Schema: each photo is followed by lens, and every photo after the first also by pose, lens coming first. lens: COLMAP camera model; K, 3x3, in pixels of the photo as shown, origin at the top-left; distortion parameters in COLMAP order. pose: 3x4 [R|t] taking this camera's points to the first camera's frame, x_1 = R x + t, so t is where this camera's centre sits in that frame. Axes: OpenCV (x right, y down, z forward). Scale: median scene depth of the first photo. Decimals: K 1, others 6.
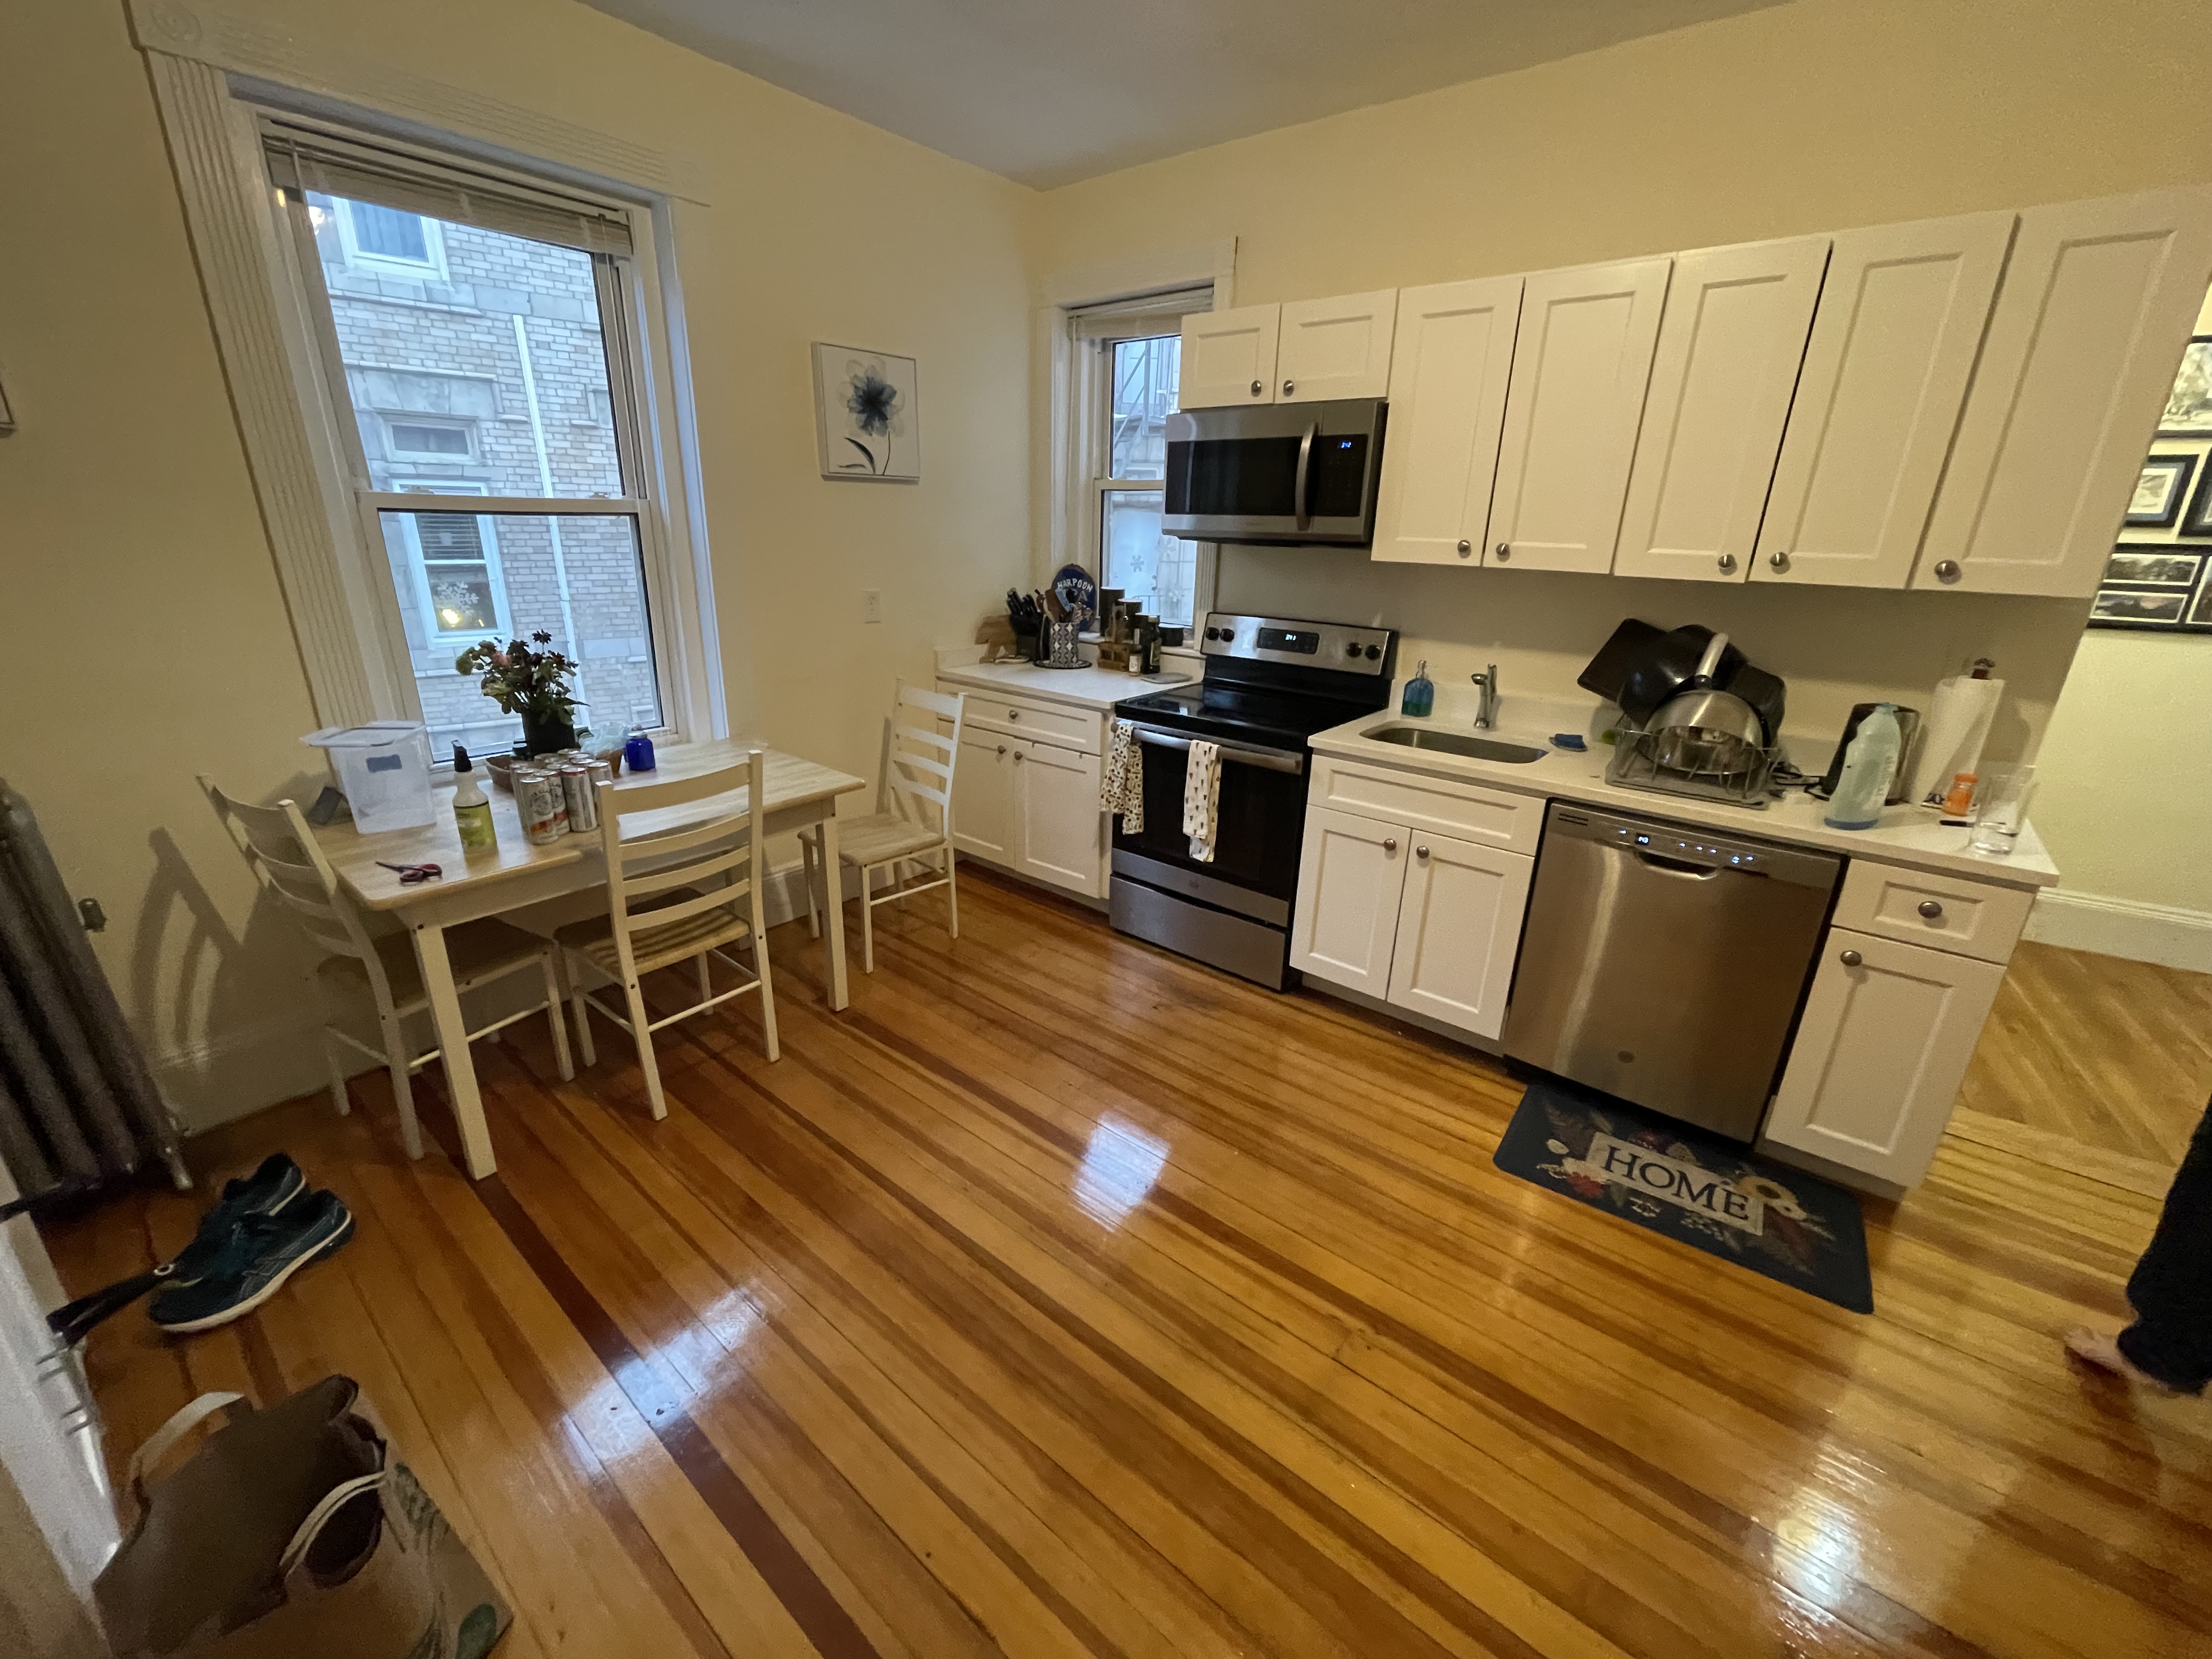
lens RADIAL K [[885.1, 0, 1106.0], [0, 885.1, 829.5], [0, 0, 1]] dist [-0.007156, 0.003033]
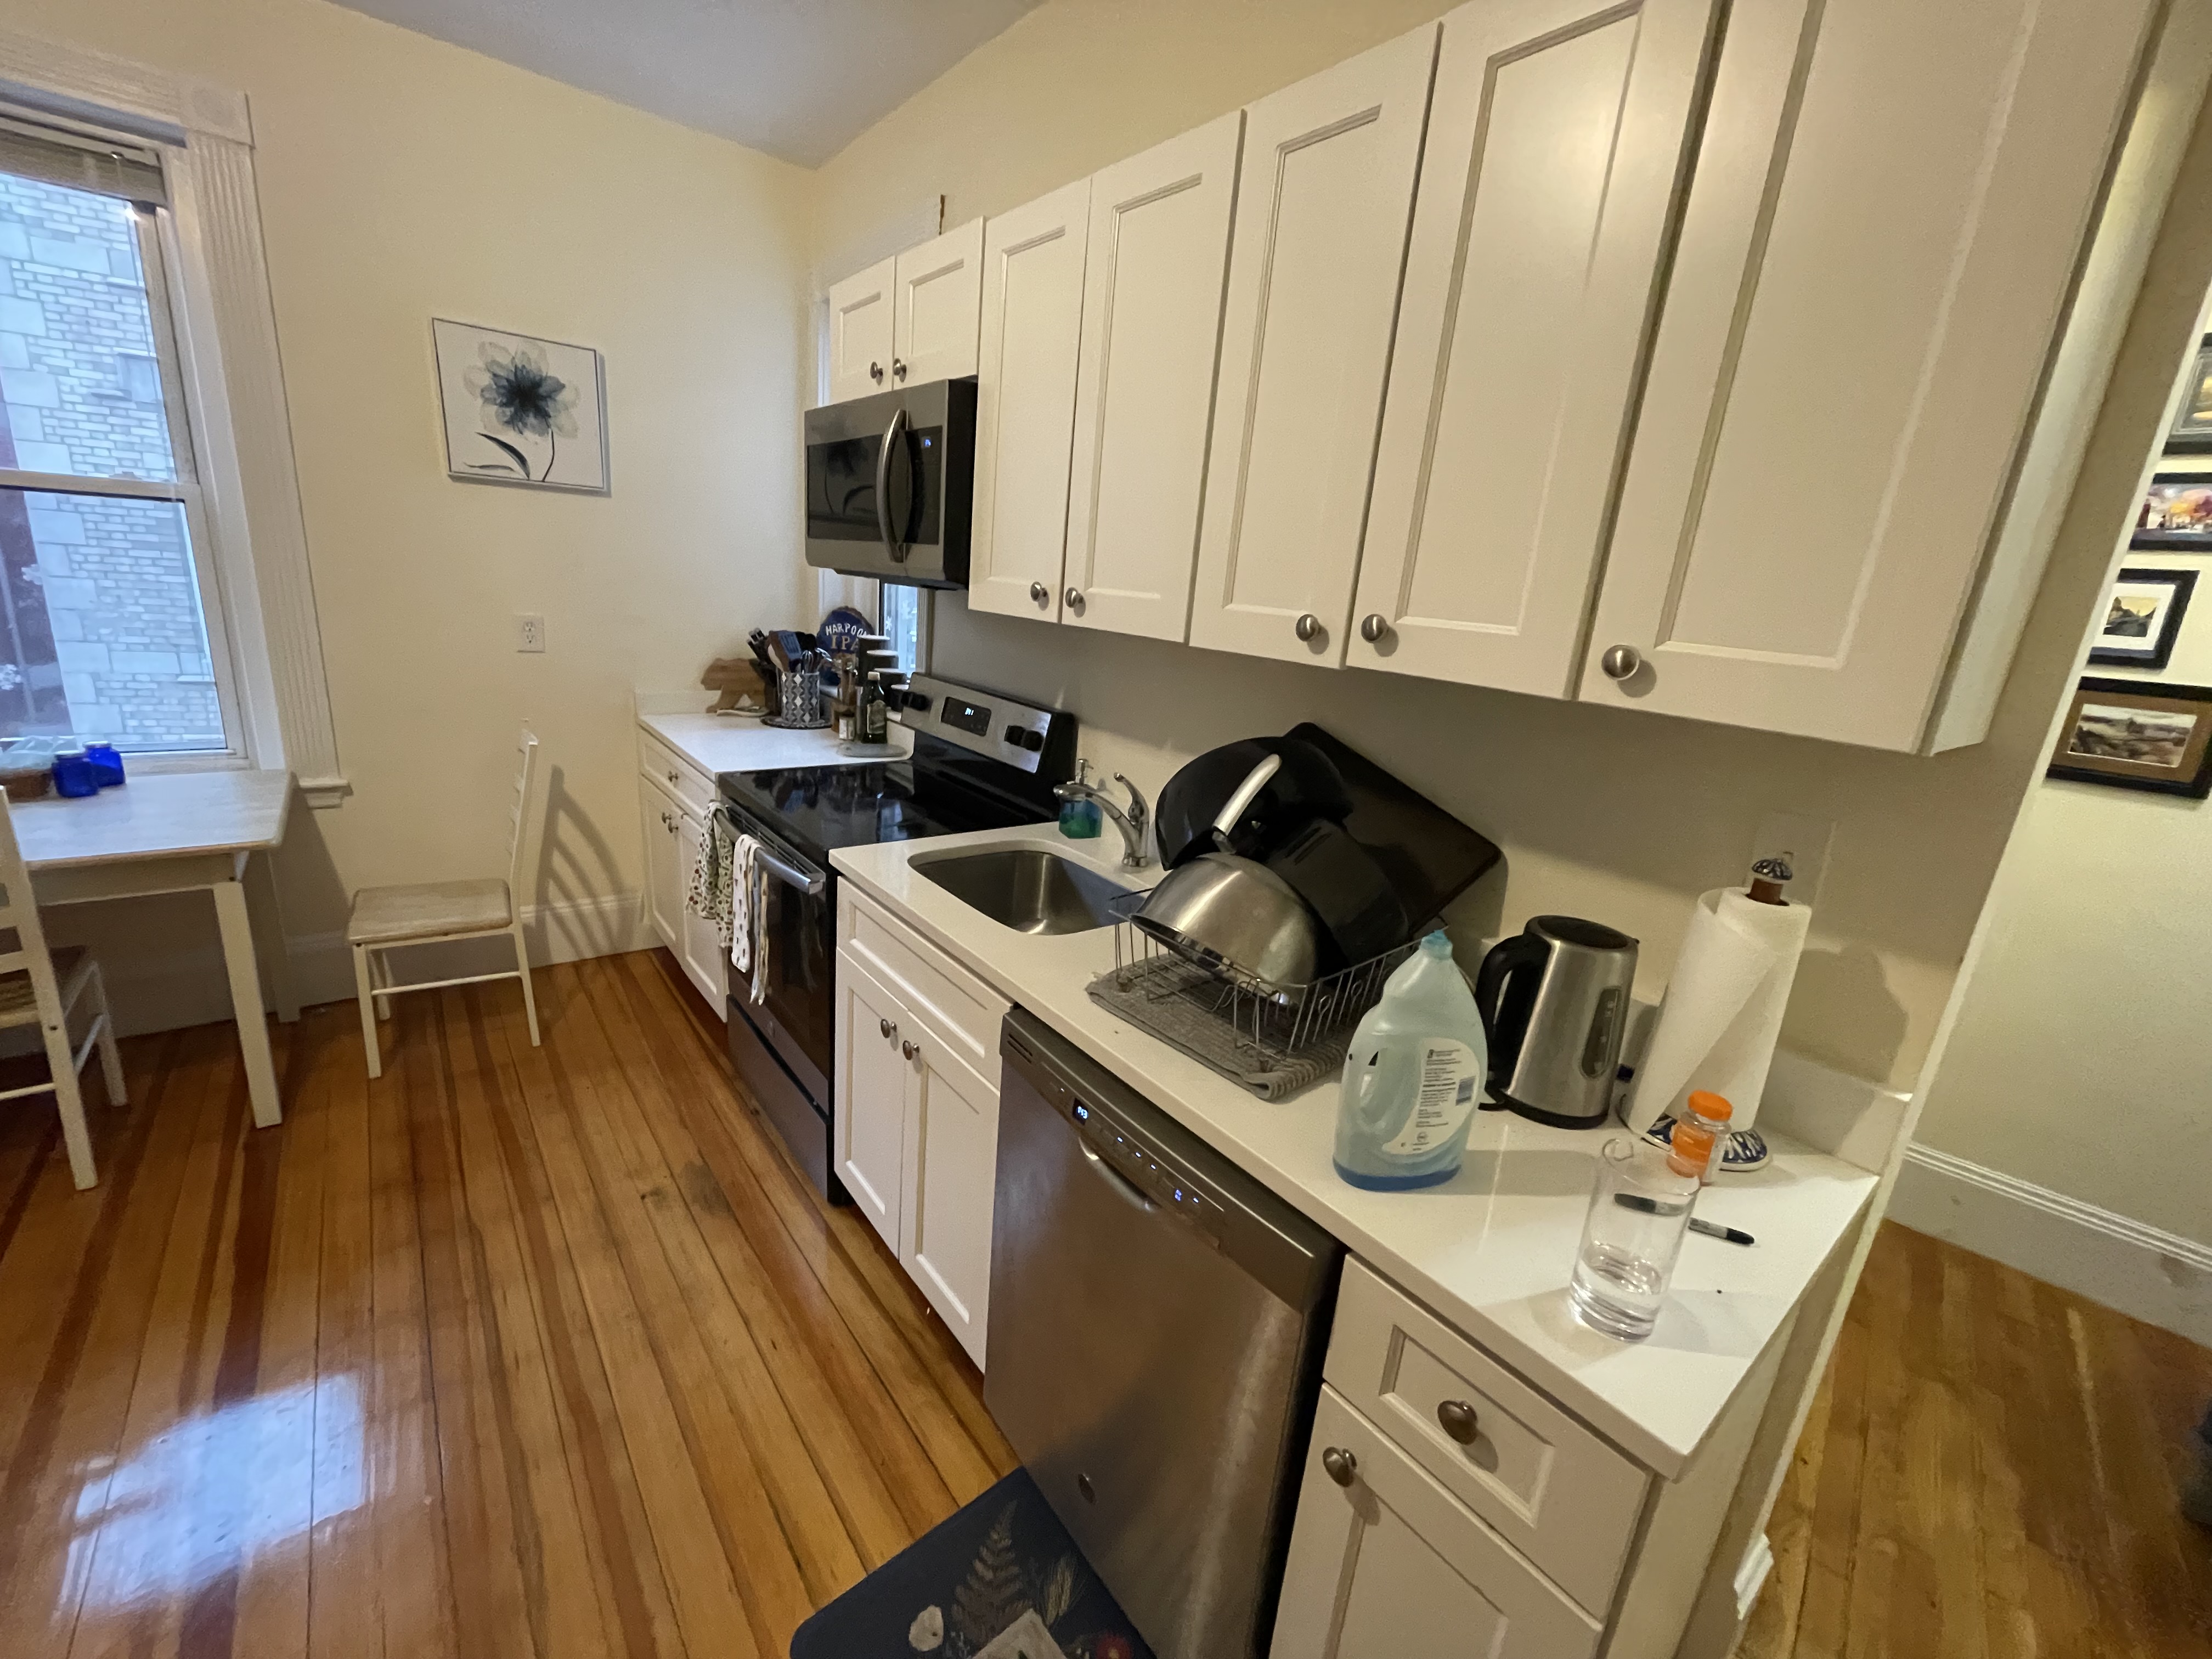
lens RADIAL K [[885.1, 0, 1106.0], [0, 885.1, 829.5], [0, 0, 1]] dist [-0.007156, 0.003033]
pose [[0.977483, 0.109115, -0.180612, 0.542066], [-0.122008, 0.990600, -0.061854, -0.101073], [0.172165, 0.082497, 0.981608, 0.346333]]
